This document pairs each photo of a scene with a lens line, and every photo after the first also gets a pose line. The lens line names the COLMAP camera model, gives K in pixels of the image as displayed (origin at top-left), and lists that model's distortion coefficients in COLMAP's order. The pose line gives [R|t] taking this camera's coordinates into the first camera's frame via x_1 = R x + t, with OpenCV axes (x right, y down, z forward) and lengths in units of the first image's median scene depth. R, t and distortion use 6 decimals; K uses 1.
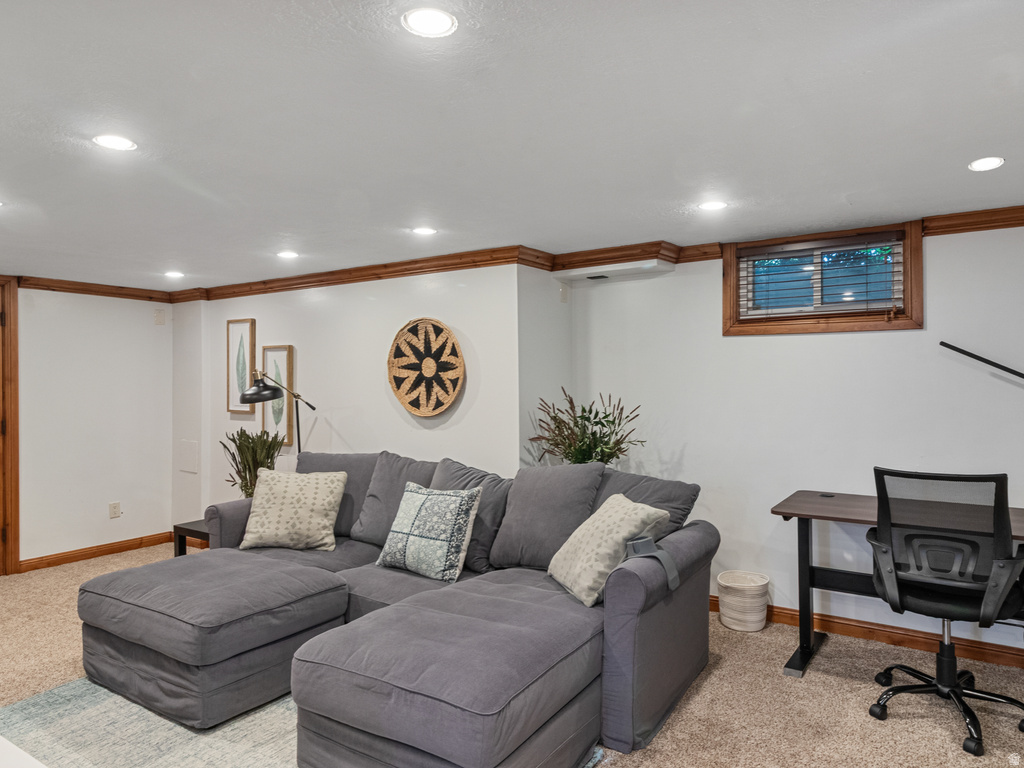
lens RADIAL K [[657.7, 0, 509.2], [0, 657.7, 380.9], [0, 0, 1]] dist [0.004803, -0.007770]
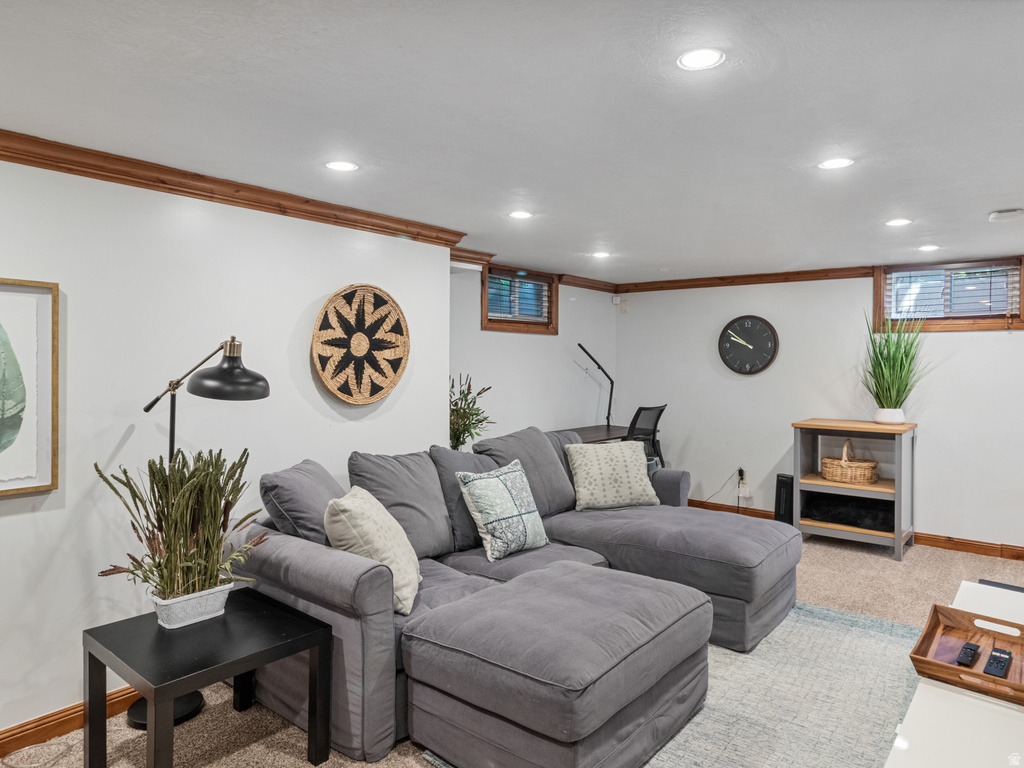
lens RADIAL K [[657.7, 0, 515.4], [0, 657.7, 381.7], [0, 0, 1]] dist [0.004803, -0.007770]
pose [[0.112130, -0.024049, 0.993402, -0.915513], [-0.010026, 0.999629, 0.025332, 0.002764], [-0.993643, -0.012801, 0.111848, 0.716038]]
